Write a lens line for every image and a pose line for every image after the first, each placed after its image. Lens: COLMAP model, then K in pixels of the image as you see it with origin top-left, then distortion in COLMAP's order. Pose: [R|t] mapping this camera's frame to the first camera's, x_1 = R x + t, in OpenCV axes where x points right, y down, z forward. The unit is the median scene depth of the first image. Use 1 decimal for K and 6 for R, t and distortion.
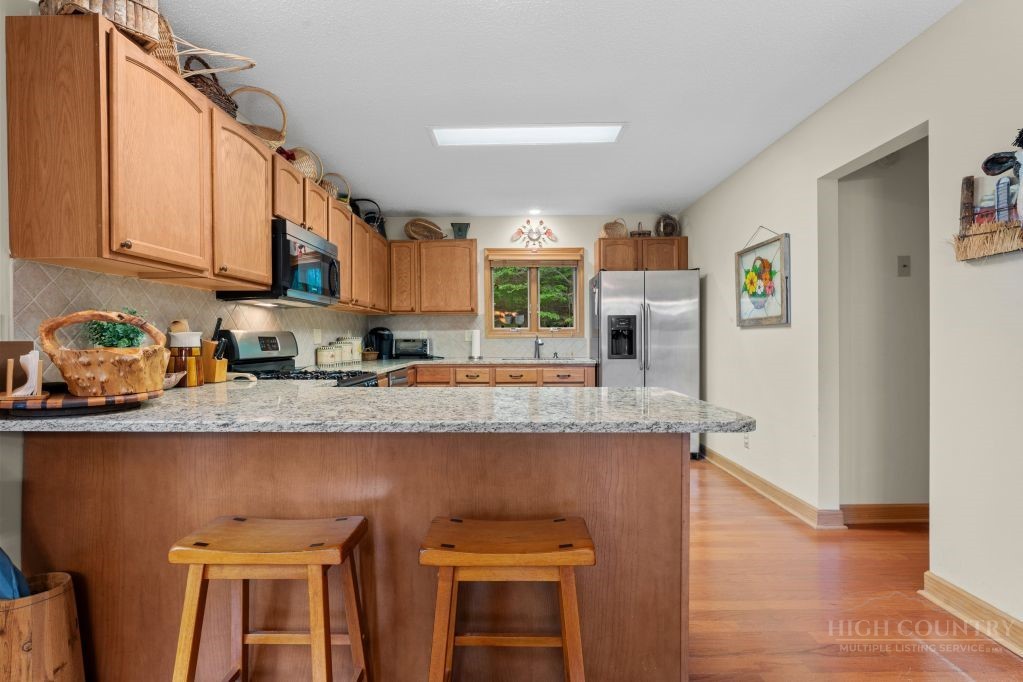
lens RADIAL K [[497.1, 0, 510.4], [0, 497.1, 338.7], [0, 0, 1]] dist [0.010429, -0.001450]
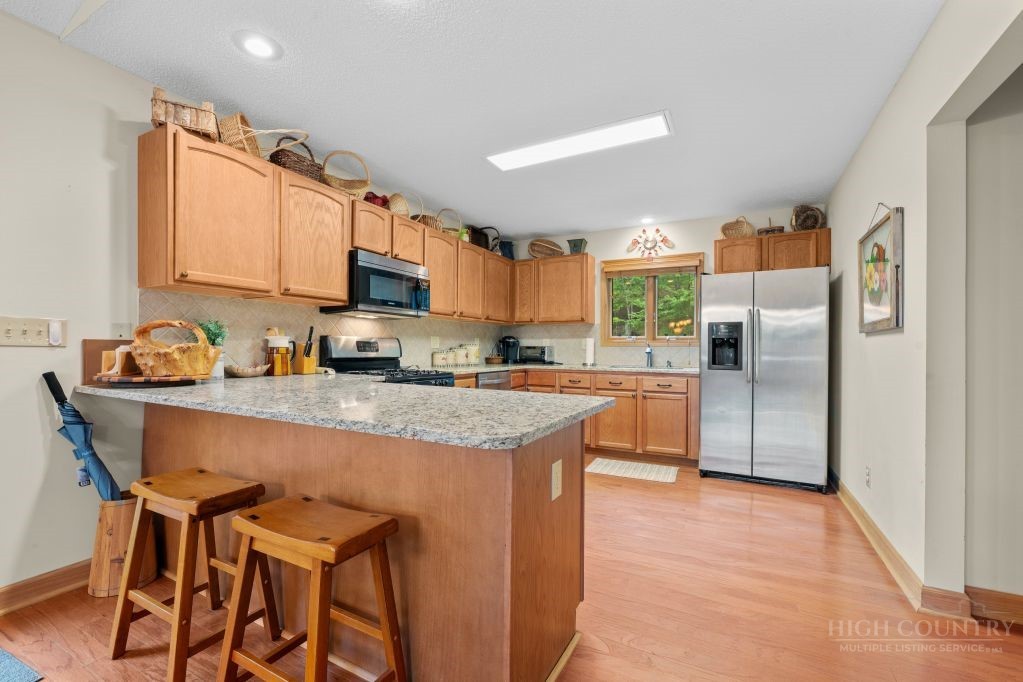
lens RADIAL K [[438.2, 0, 510.6], [0, 438.2, 346.1], [0, 0, 1]] dist [0.005389, -0.000335]
pose [[0.889994, 0.009755, -0.455868, 0.327612], [-0.012747, 0.999913, -0.003488, 0.006725], [0.455794, 0.008915, 0.890041, 0.140784]]
